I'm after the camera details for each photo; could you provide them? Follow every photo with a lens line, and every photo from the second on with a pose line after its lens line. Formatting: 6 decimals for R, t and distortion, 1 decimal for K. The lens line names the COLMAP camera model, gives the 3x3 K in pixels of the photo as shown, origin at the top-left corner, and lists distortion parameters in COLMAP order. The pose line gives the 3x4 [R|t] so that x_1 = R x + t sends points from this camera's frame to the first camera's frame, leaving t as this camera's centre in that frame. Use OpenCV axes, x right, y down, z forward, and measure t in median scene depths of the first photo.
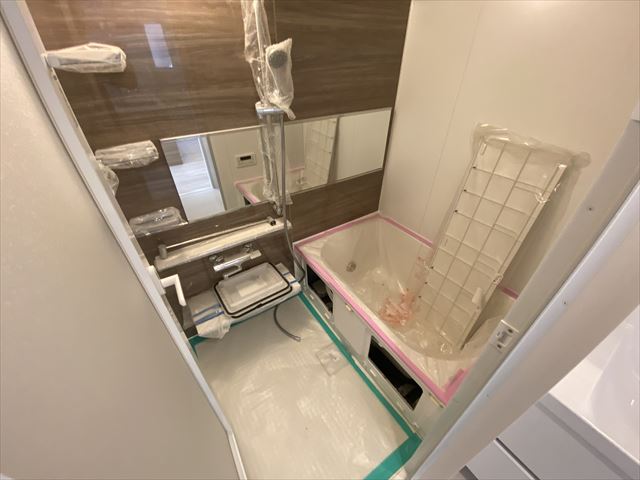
lens RADIAL K [[261.5, 0, 323.6], [0, 261.5, 239.5], [0, 0, 1]] dist [0.002832, -0.009117]
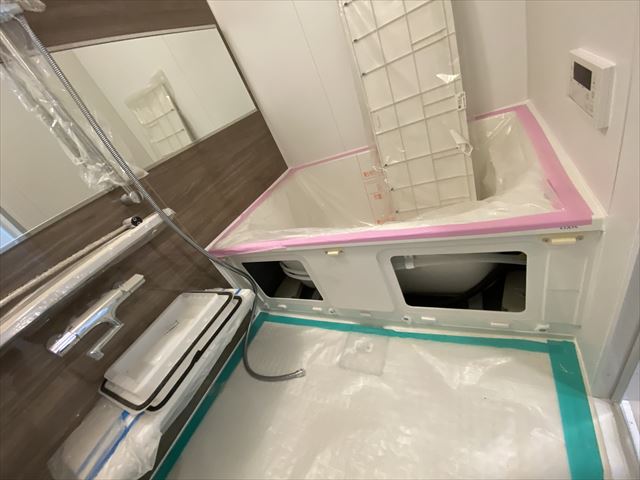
lens RADIAL K [[261.5, 0, 323.6], [0, 261.5, 239.5], [0, 0, 1]] dist [0.002832, -0.009117]
pose [[0.775008, -0.571023, 0.270729, -0.059008], [0.609471, 0.788624, -0.081347, 0.262080], [-0.167053, 0.228046, 0.959212, 0.409308]]
